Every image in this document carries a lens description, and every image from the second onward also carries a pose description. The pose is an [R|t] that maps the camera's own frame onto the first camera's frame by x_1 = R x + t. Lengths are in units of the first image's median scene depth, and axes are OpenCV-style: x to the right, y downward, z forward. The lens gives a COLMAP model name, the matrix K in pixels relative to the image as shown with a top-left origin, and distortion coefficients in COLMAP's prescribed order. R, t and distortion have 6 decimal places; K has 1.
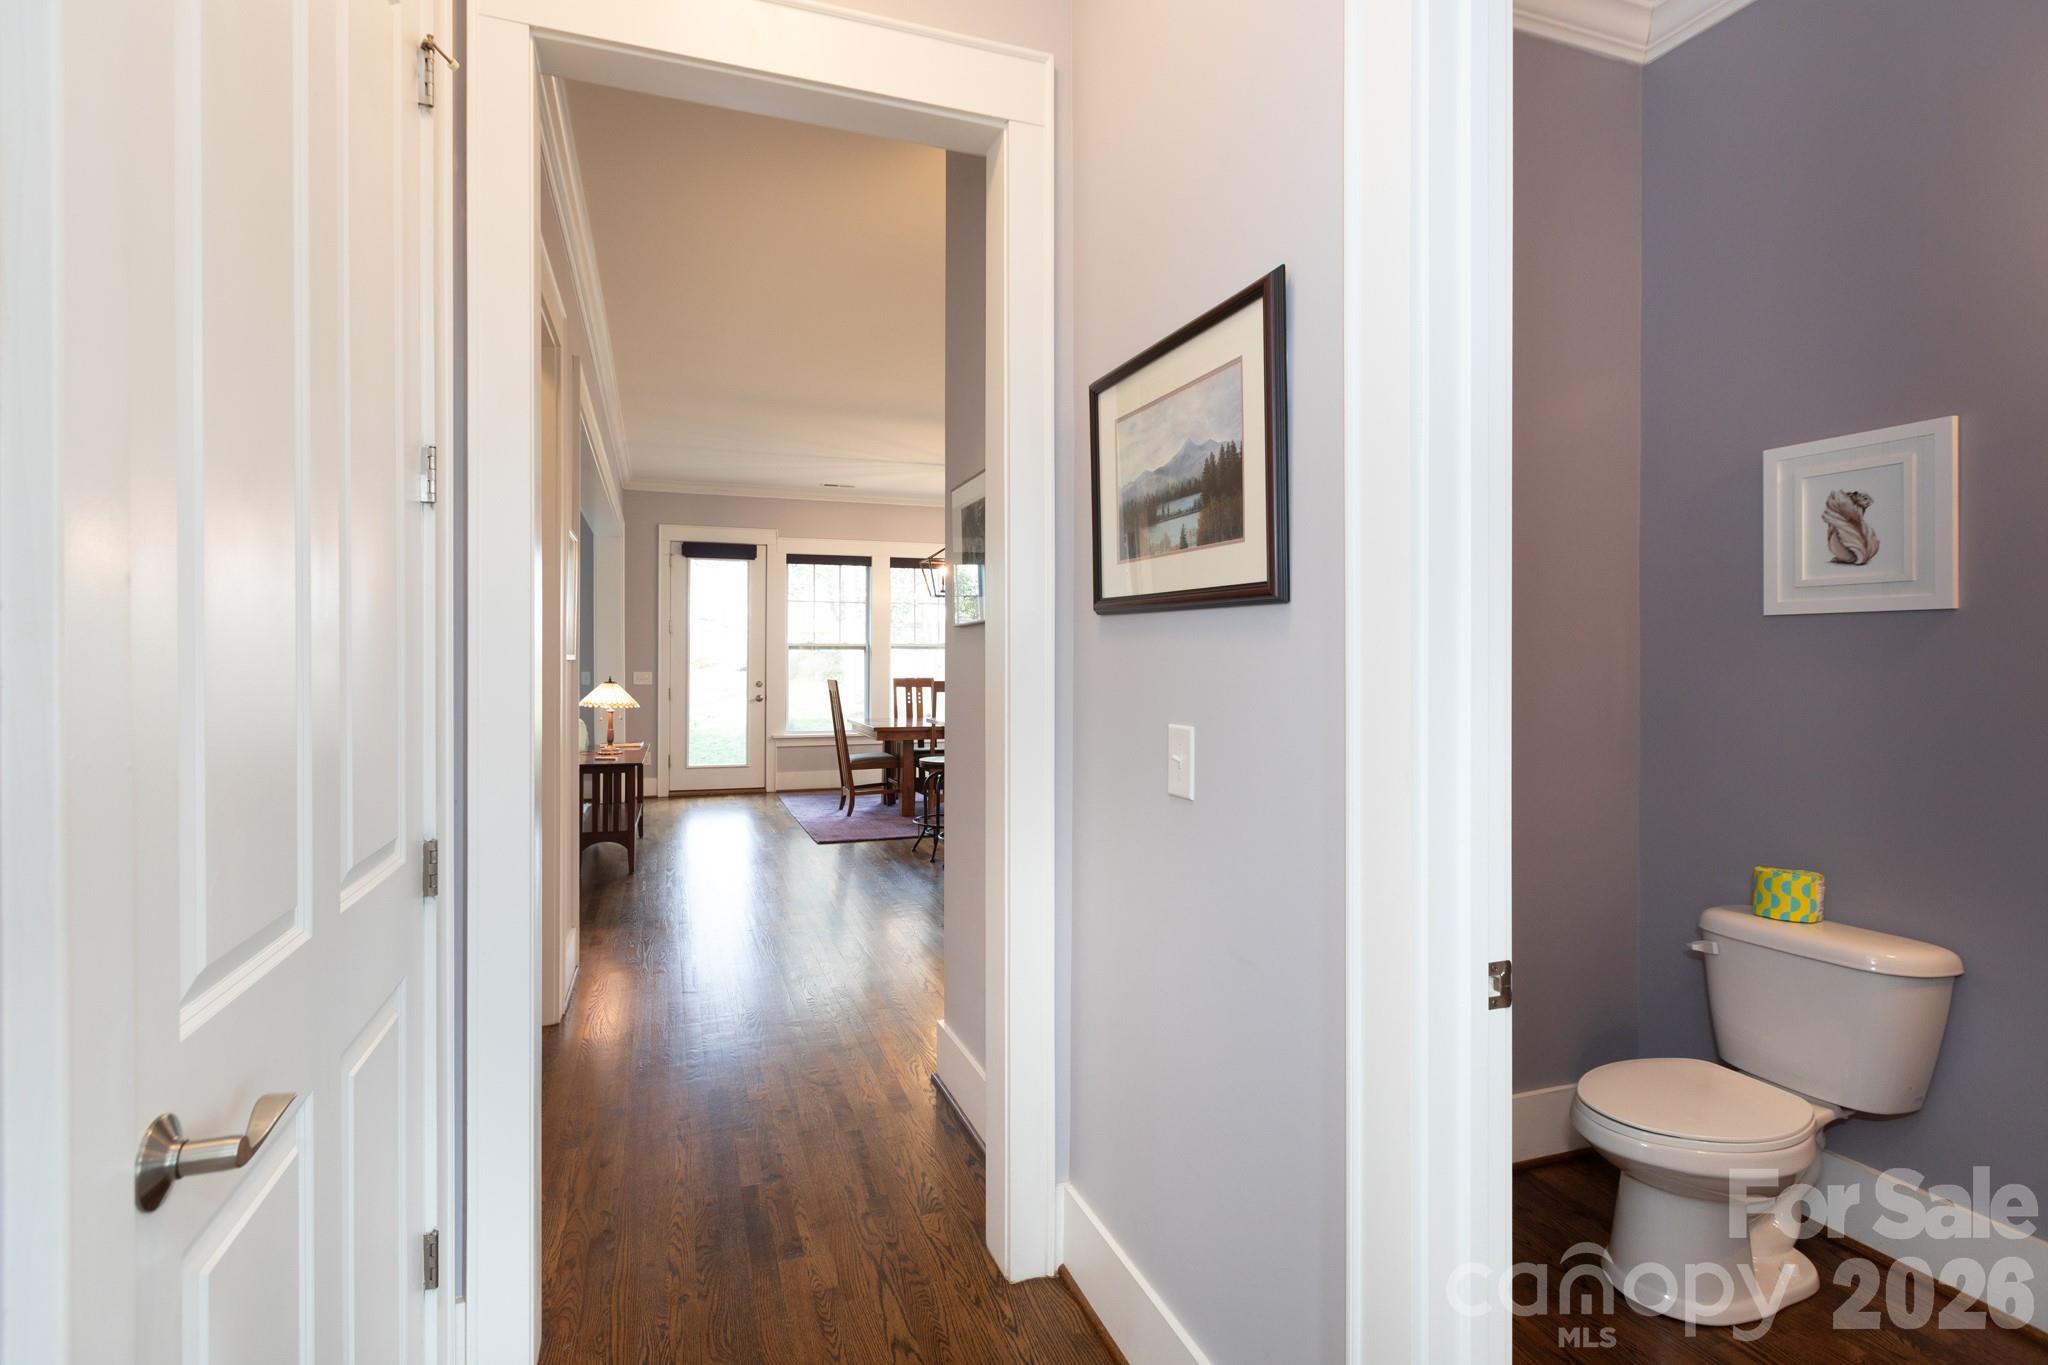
lens RADIAL K [[923.4, 0, 1015.2], [0, 923.4, 664.5], [0, 0, 1]] dist [-0.001223, -0.000272]
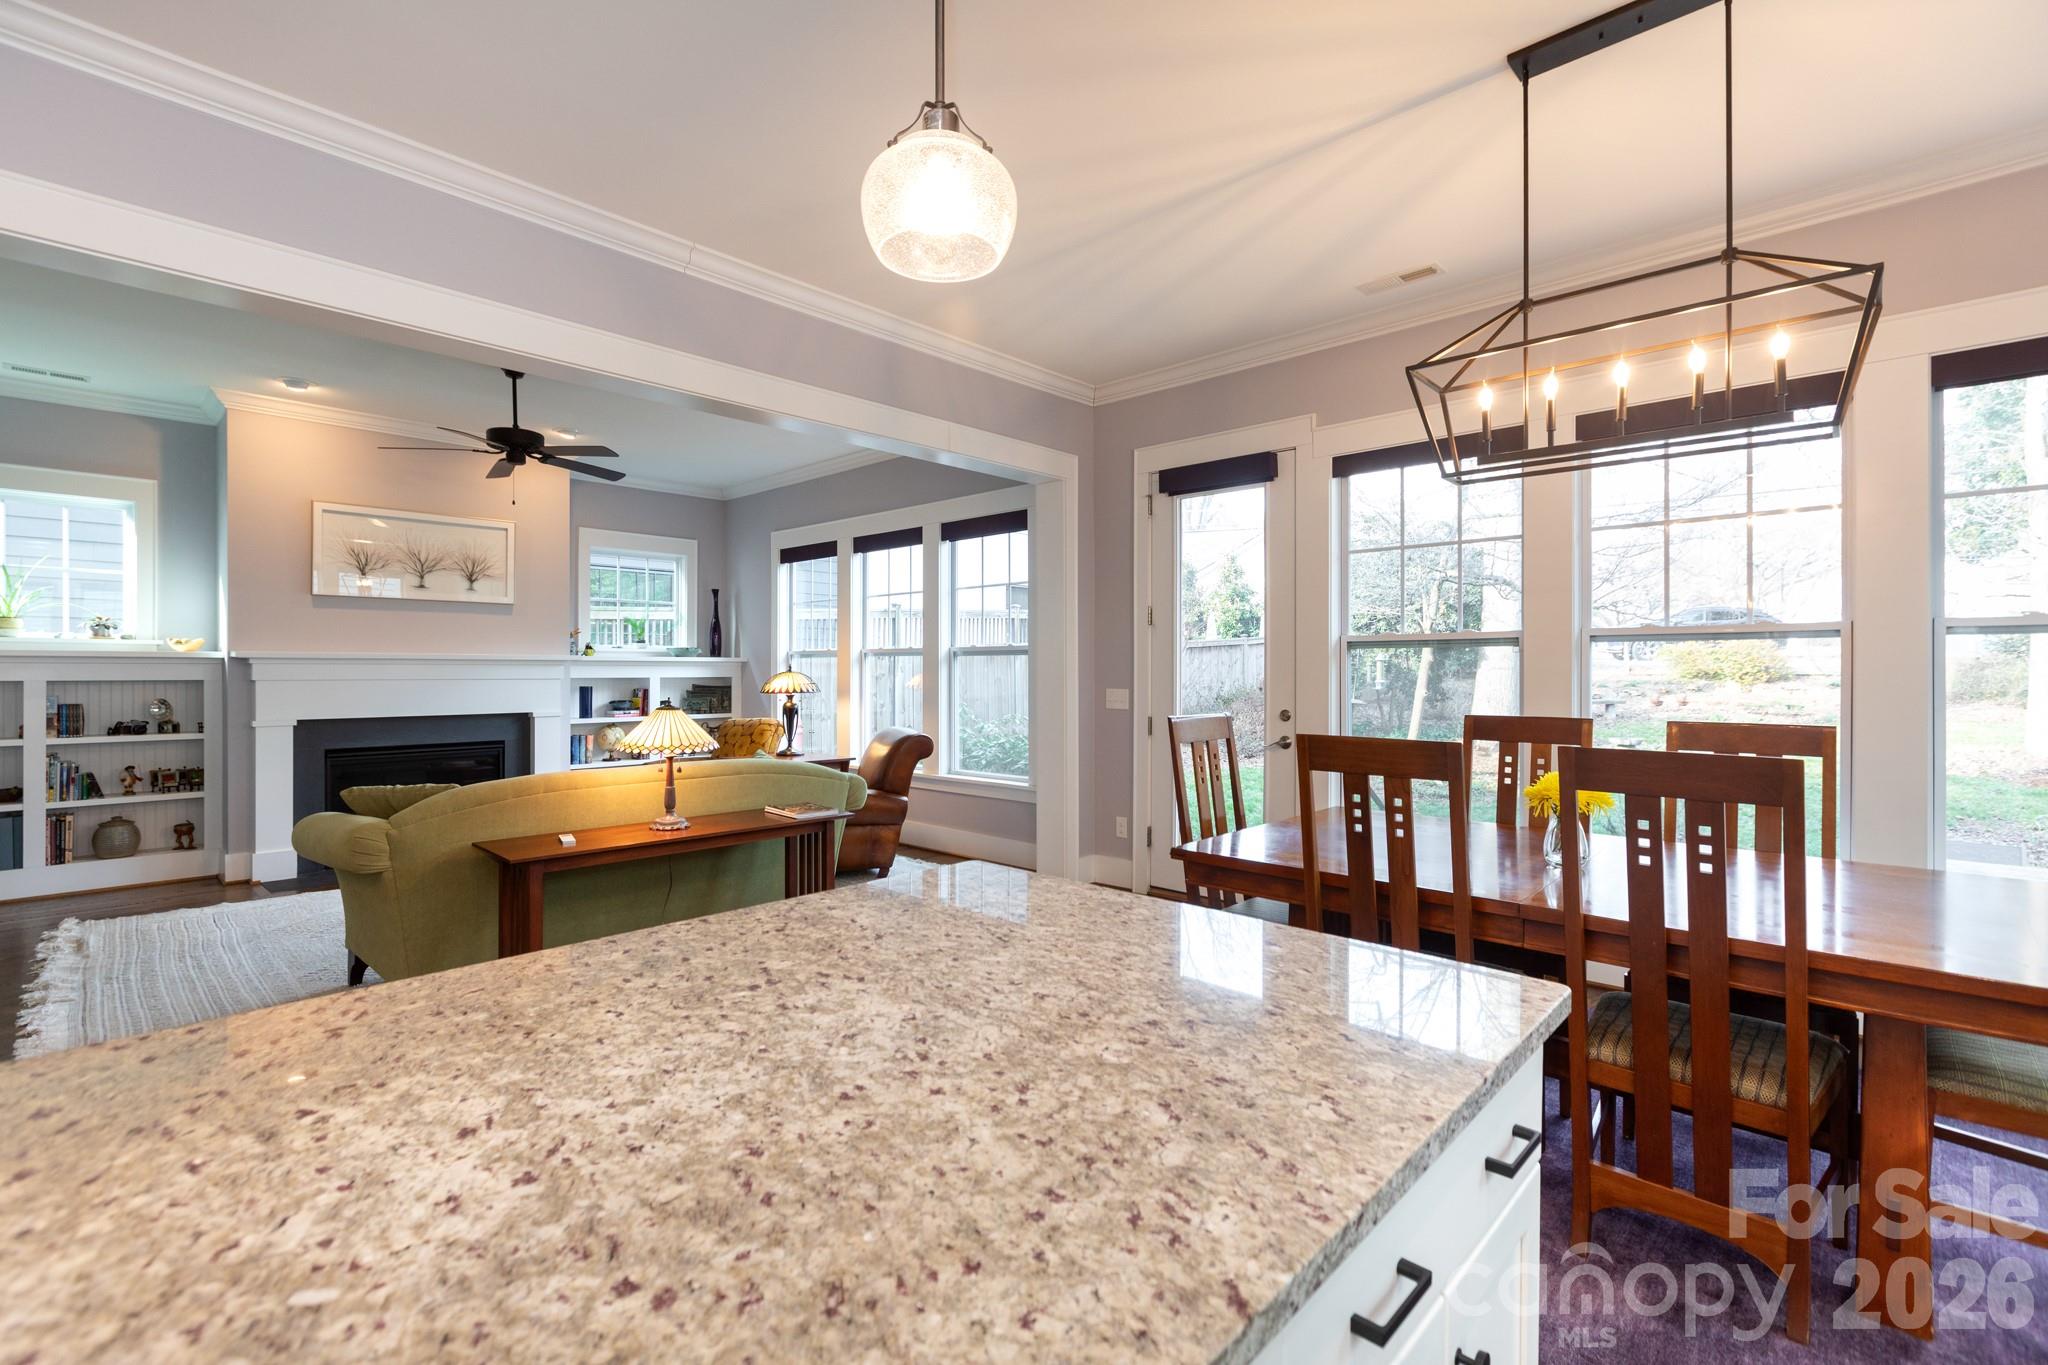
lens RADIAL K [[913.2, 0, 1020.8], [0, 913.2, 673.4], [0, 0, 1]] dist [-0.002293, -0.000511]
pose [[0.456591, 0.003312, -0.889671, 0.121470], [-0.005087, 0.999986, 0.001112, -0.002470], [0.889662, 0.004018, 0.456601, 0.650862]]
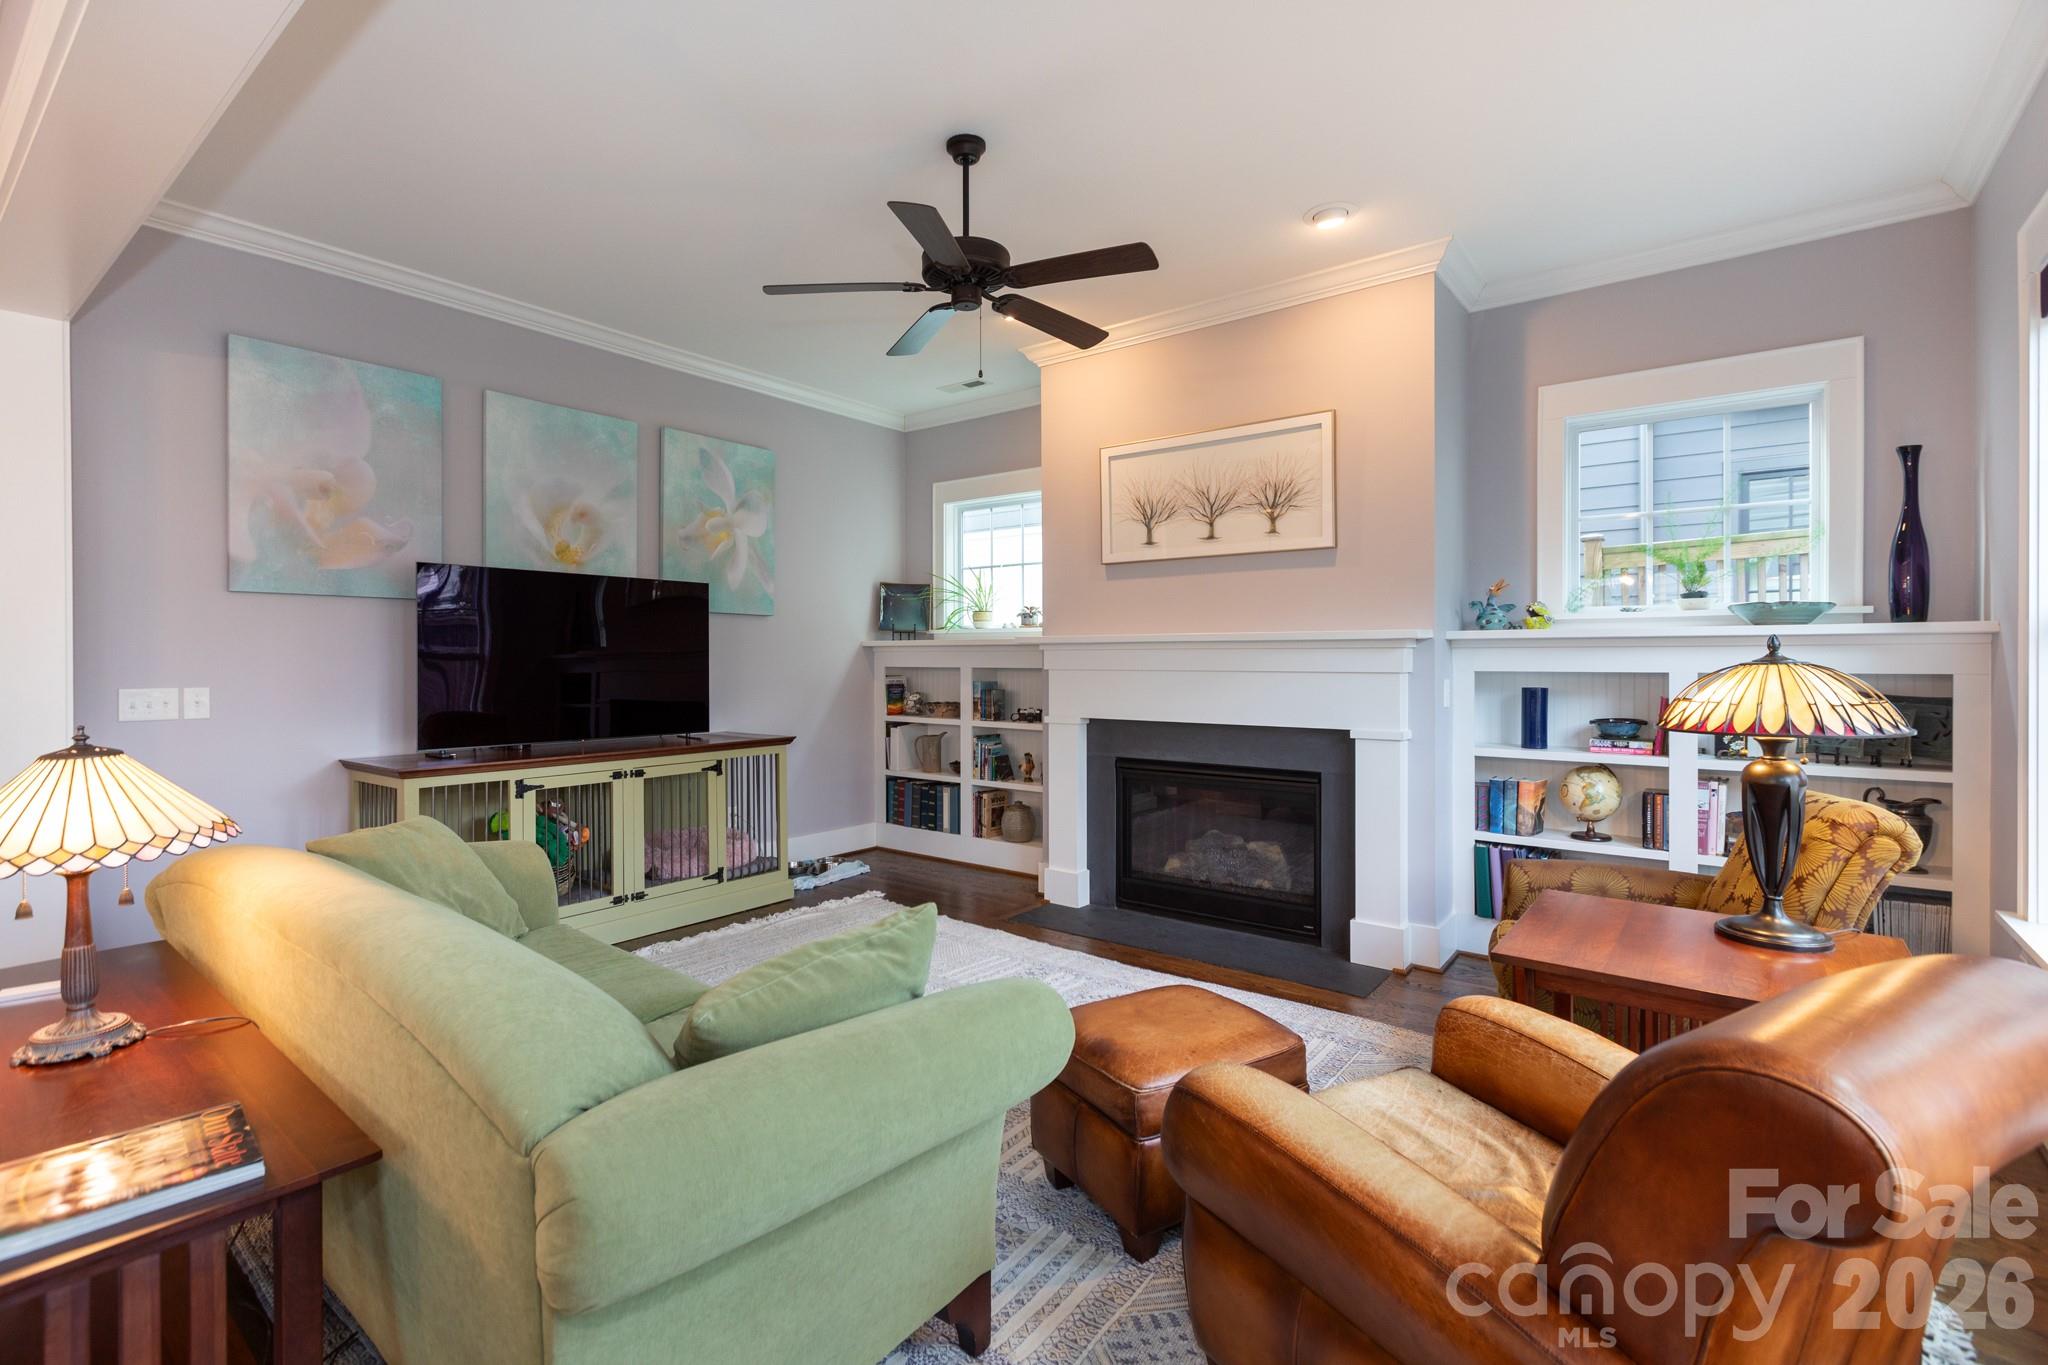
lens RADIAL K [[923.4, 0, 1015.2], [0, 923.4, 664.5], [0, 0, 1]] dist [-0.001223, -0.000272]
pose [[-0.848614, 0.005924, -0.528980, -0.366392], [-0.001190, 0.999913, 0.013106, -0.004507], [0.529012, 0.011751, -0.848533, 0.925832]]
